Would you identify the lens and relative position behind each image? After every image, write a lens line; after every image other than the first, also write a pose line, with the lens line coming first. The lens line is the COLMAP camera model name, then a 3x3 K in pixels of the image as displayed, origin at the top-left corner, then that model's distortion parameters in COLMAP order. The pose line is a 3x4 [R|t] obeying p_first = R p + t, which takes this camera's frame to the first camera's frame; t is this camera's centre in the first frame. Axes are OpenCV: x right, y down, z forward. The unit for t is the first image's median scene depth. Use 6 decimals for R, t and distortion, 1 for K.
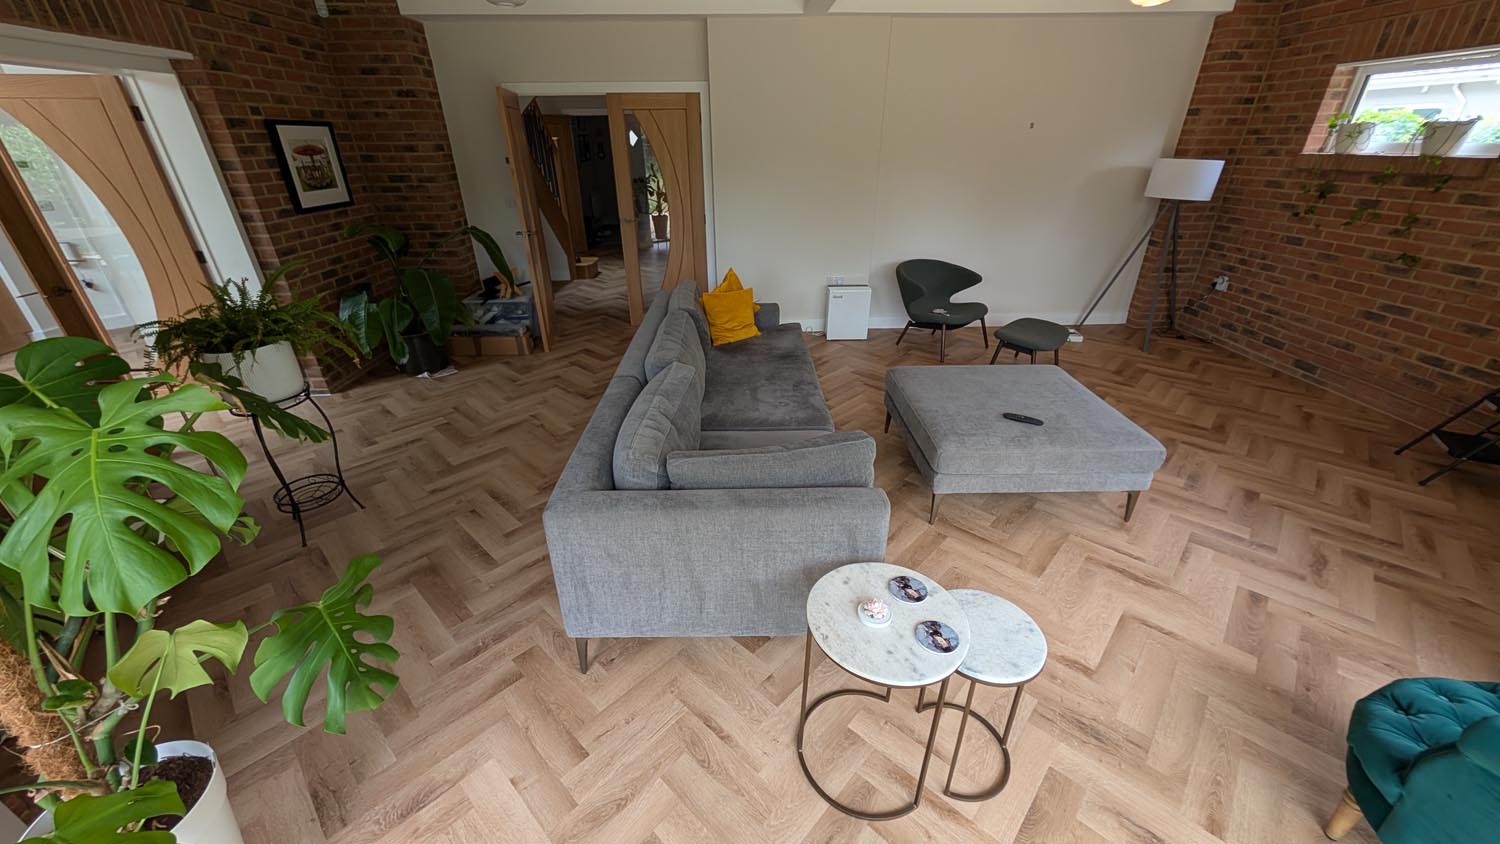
lens RADIAL K [[560.9, 0, 750.0], [0, 560.9, 422.0], [0, 0, 1]] dist [-0.000807, 0.000263]
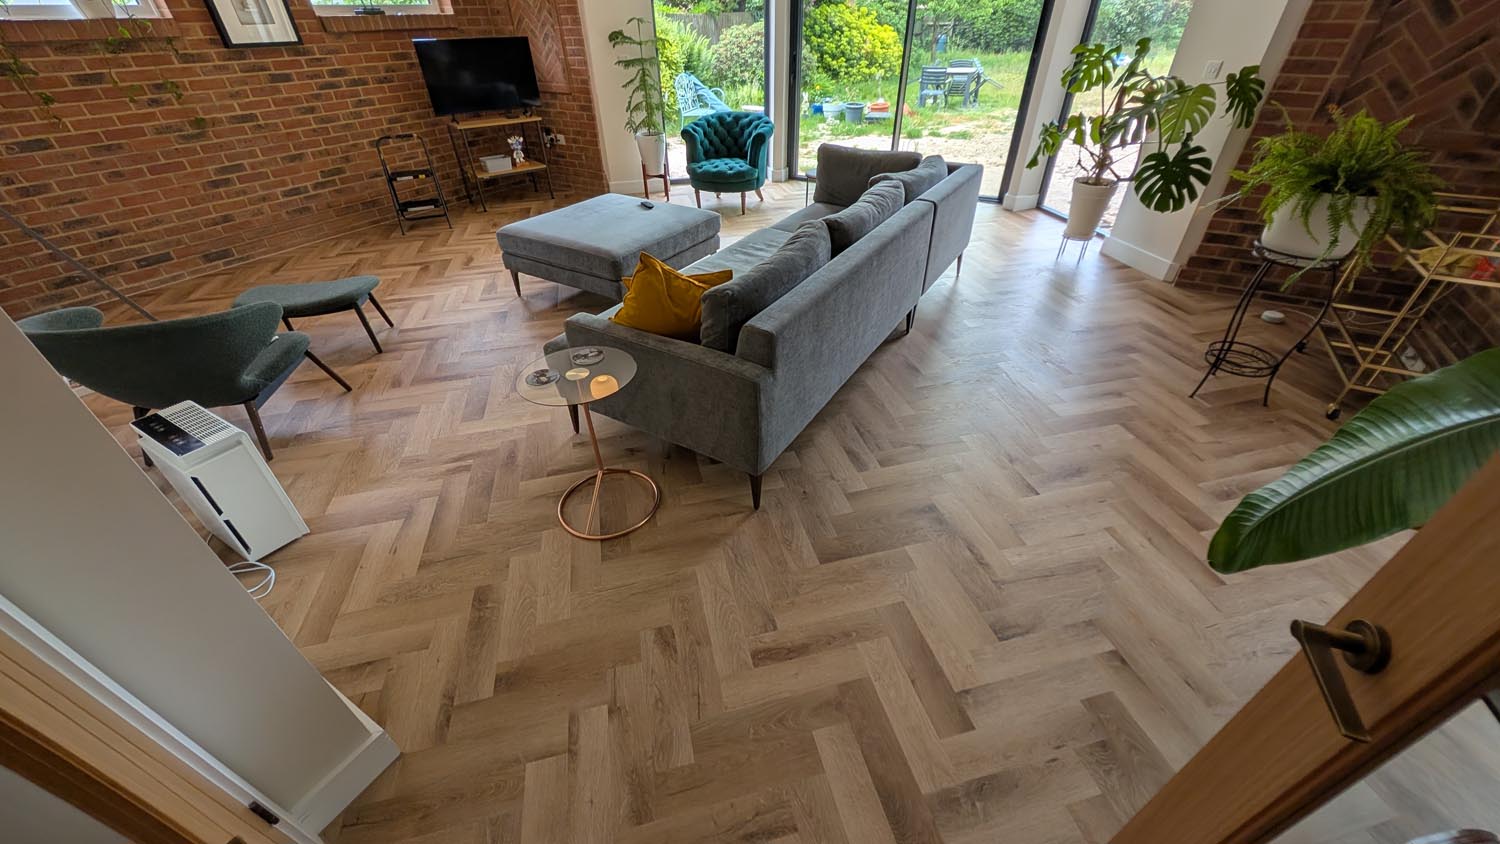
lens RADIAL K [[560.9, 0, 750.0], [0, 560.9, 422.0], [0, 0, 1]] dist [-0.000807, 0.000263]
pose [[-0.839758, -0.303467, 0.450238, -0.331400], [0.264291, 0.495899, 0.827184, -0.518811], [-0.474296, 0.813629, -0.336232, 1.114390]]
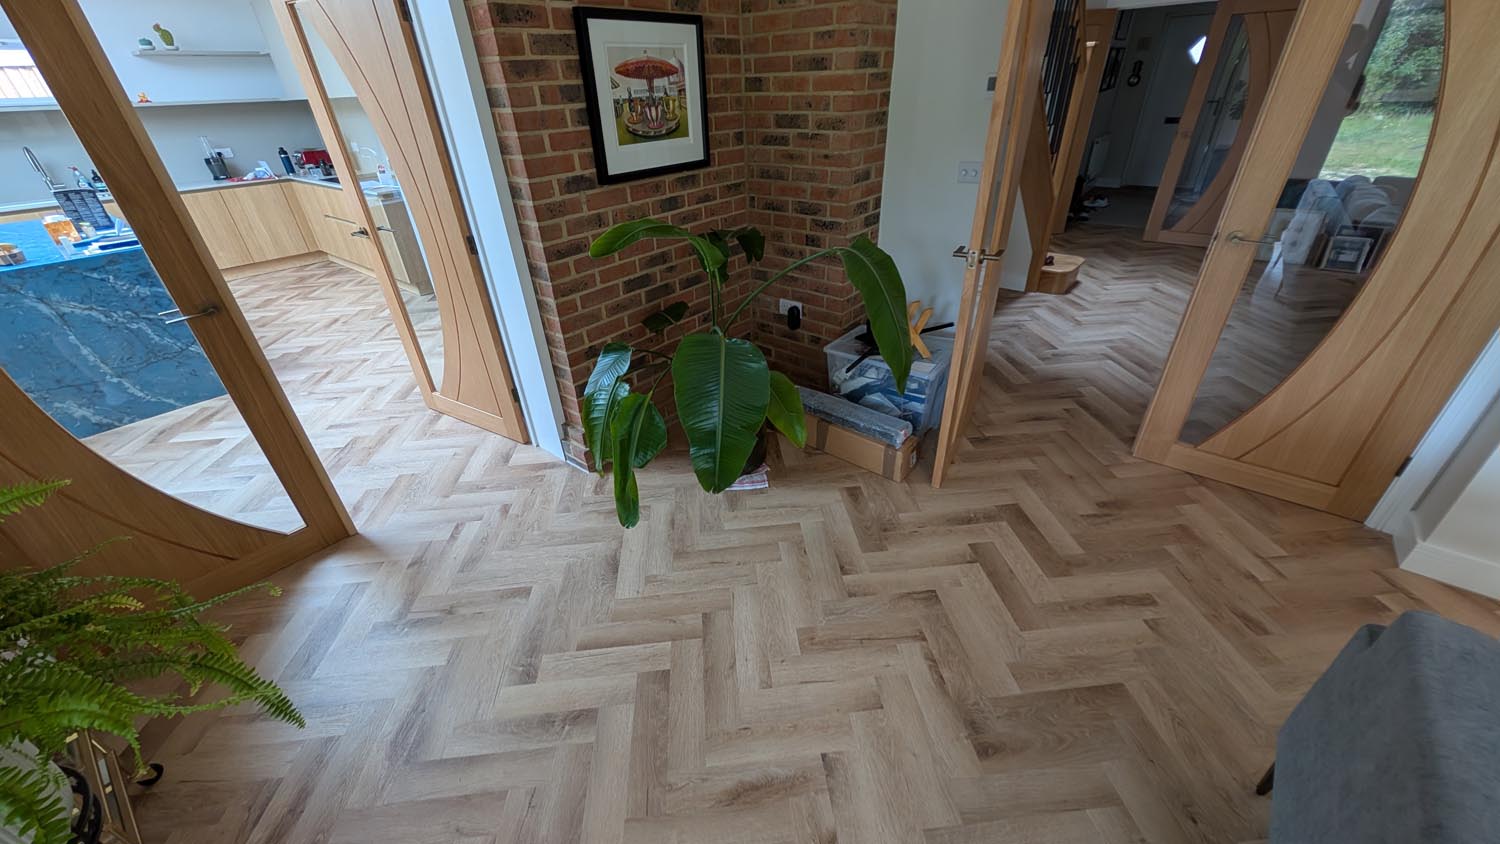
lens RADIAL K [[560.9, 0, 750.0], [0, 560.9, 422.0], [0, 0, 1]] dist [-0.000807, 0.000263]
pose [[0.747188, 0.328362, -0.577831, -0.238891], [-0.271823, 0.944366, 0.185159, -0.251932], [0.606484, 0.018719, 0.794875, 0.555585]]
